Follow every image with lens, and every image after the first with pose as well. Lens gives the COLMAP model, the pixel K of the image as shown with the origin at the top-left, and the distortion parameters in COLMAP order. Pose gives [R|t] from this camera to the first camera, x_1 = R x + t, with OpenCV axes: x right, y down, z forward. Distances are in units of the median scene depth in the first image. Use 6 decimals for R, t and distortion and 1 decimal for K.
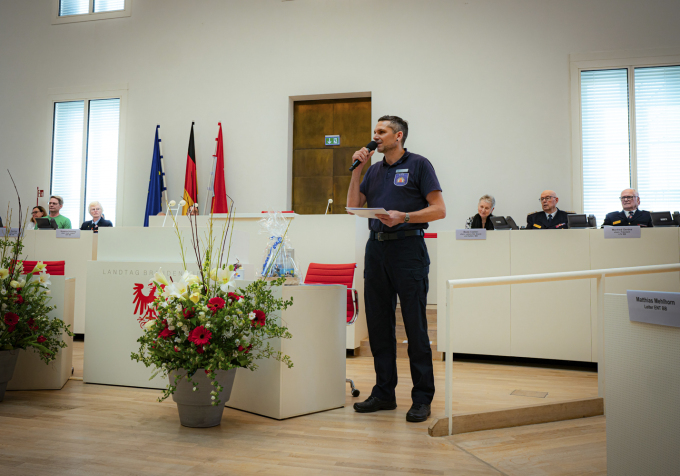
lens RADIAL K [[606.3, 0, 290.1], [0, 606.3, 238.0], [0, 0, 1]] dist [-0.037805, 0.010287]
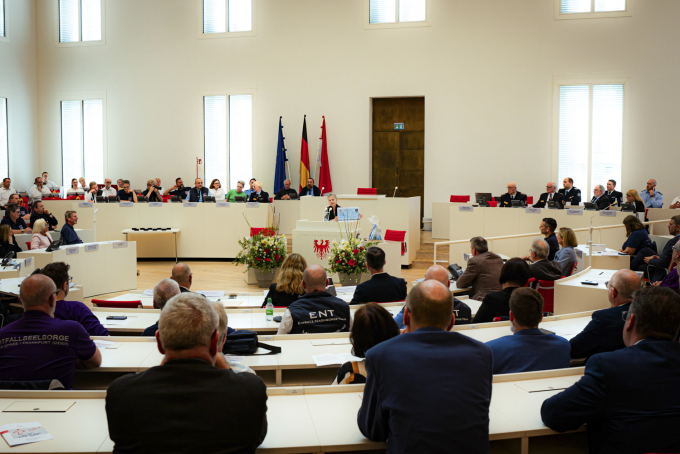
lens RADIAL K [[624.0, 0, 340.0], [0, 624.0, 227.0], [0, 0, 1]] dist [0.007323, 0.003704]
pose [[0.999349, -0.012081, -0.033991, -0.080642], [0.016212, 0.992150, 0.124002, -0.334544], [0.032226, -0.124472, 0.991700, -1.728095]]
